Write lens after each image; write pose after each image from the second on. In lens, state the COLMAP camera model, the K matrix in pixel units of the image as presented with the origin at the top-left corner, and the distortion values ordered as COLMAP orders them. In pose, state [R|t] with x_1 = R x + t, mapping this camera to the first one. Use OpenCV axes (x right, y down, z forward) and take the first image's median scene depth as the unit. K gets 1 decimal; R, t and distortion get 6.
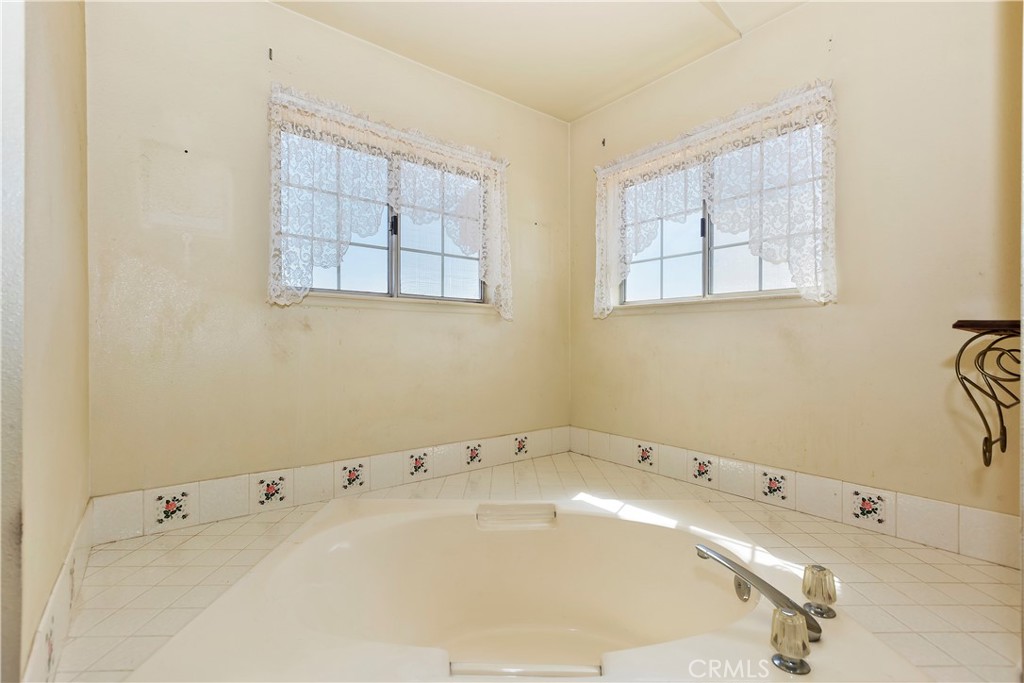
lens RADIAL K [[464.1, 0, 512.0], [0, 464.1, 341.5], [0, 0, 1]] dist [0.002084, 0.000229]
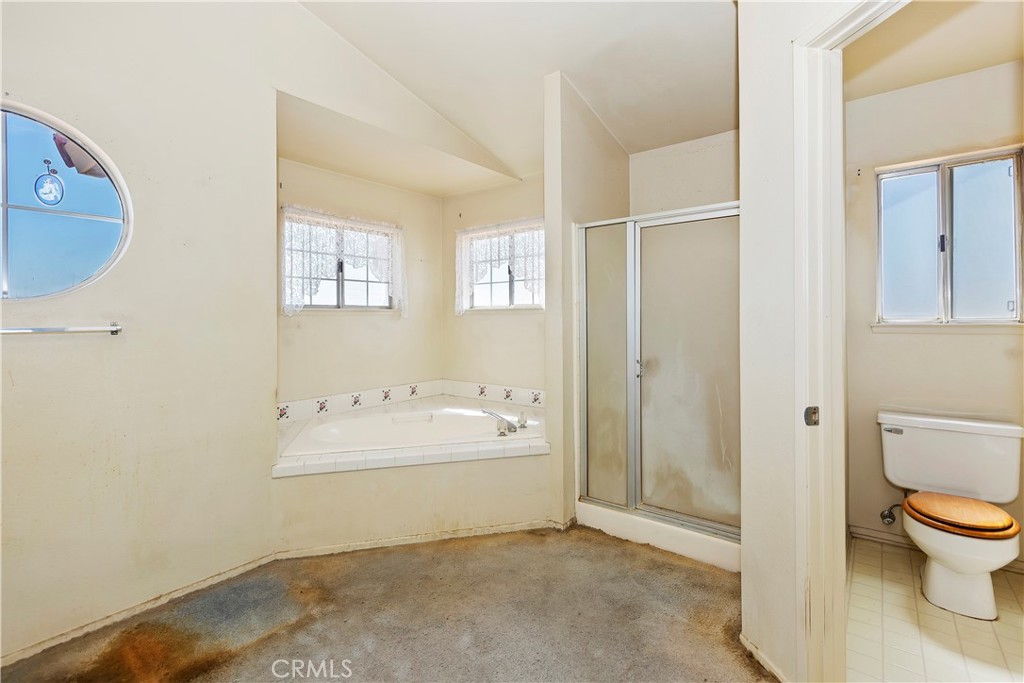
lens RADIAL K [[467.5, 0, 509.1], [0, 467.5, 305.4], [0, 0, 1]] dist [0.000044, 0.000222]
pose [[0.969661, -0.005402, 0.244393, -0.062634], [0.013287, 0.999443, -0.030627, -0.037158], [-0.244091, 0.032945, 0.969193, -0.841742]]
